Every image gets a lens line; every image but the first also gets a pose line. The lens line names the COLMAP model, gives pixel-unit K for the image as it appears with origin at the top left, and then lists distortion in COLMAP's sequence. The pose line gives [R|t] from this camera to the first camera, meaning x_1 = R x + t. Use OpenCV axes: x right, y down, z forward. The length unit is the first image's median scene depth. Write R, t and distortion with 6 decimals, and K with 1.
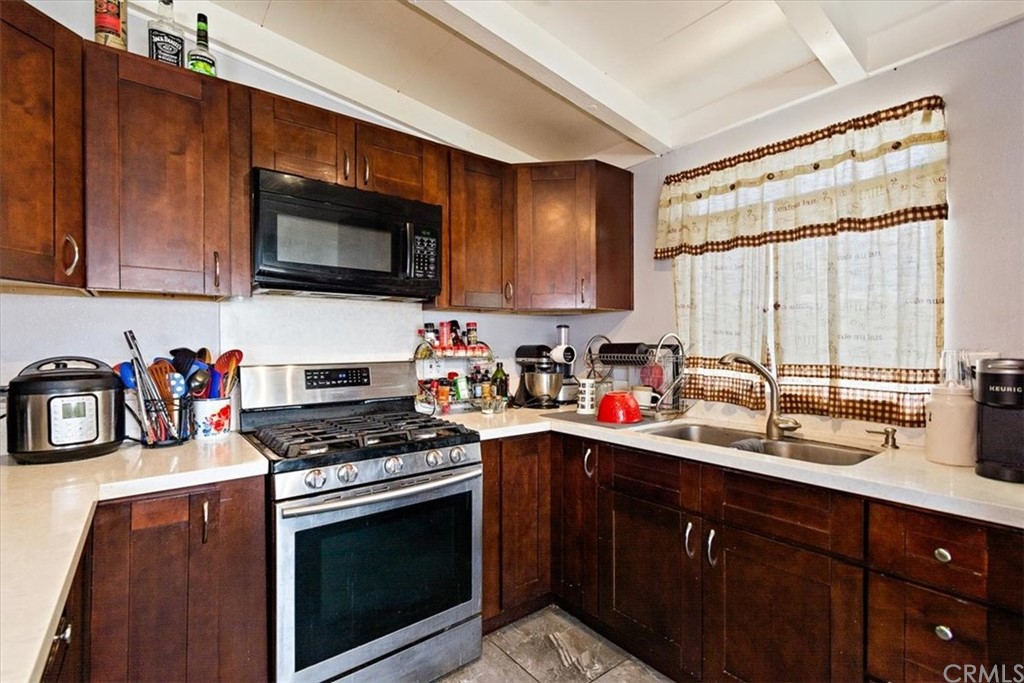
lens RADIAL K [[460.0, 0, 514.9], [0, 460.0, 344.7], [0, 0, 1]] dist [0.005073, -0.003307]
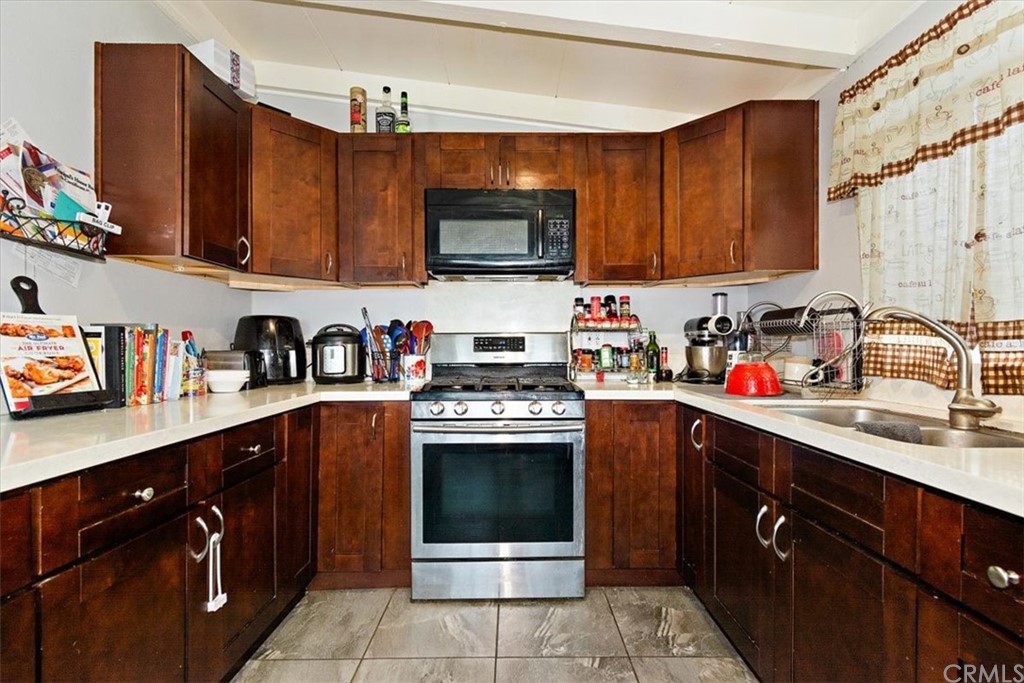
lens RADIAL K [[458.5, 0, 525.9], [0, 458.5, 344.3], [0, 0, 1]] dist [0.002817, 0.000071]
pose [[0.799100, 0.000234, -0.601199, 0.428248], [0.001157, 0.999997, 0.001927, 0.071458], [0.601197, -0.002236, 0.799097, 0.051632]]
